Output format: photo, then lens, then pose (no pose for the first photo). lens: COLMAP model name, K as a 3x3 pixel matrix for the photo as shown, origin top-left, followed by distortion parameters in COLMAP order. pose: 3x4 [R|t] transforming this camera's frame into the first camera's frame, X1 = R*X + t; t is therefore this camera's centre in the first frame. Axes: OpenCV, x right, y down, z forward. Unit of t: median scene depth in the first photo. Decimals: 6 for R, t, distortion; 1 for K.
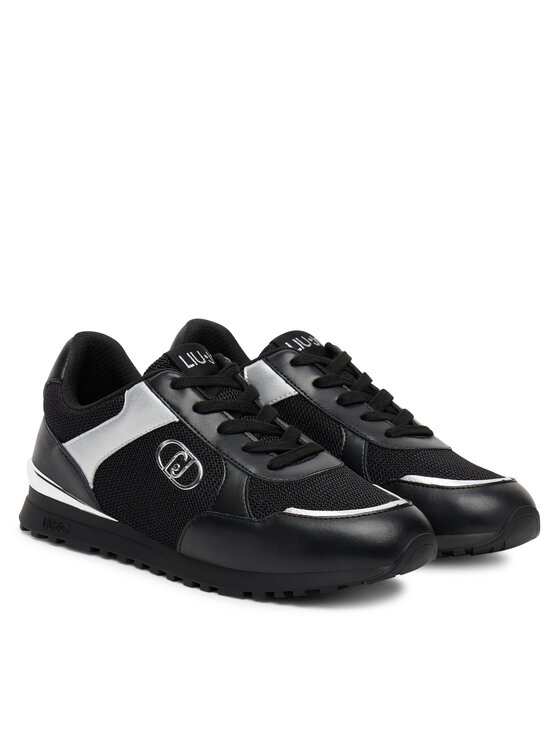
lens RADIAL K [[2019.4, 0, 280.0], [0, 2019.4, 372.7], [0, 0, 1]] dist [0.035727, 0.000000]
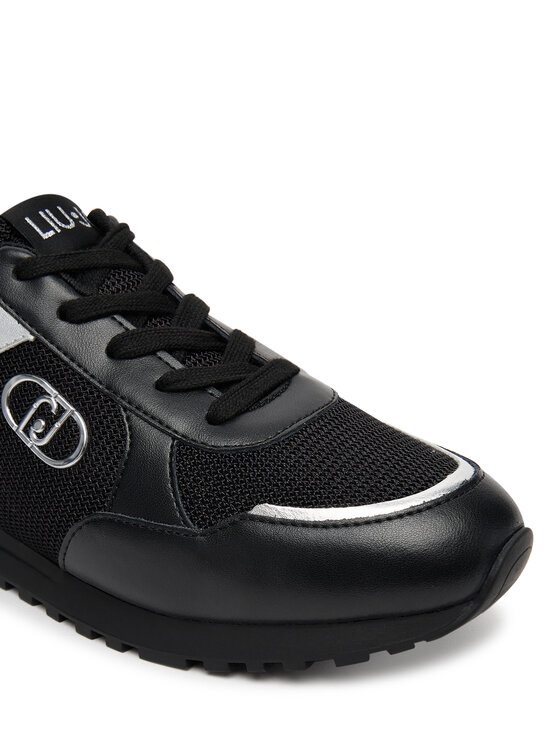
lens RADIAL K [[887.7, 0, 281.1], [0, 887.7, 373.4], [0, 0, 1]] dist [0.144931, 0.000000]
pose [[0.987619, -0.103228, 0.118119, -0.013210], [0.077288, 0.975442, 0.206253, -0.012925], [-0.136509, -0.194570, 0.971343, 0.753905]]
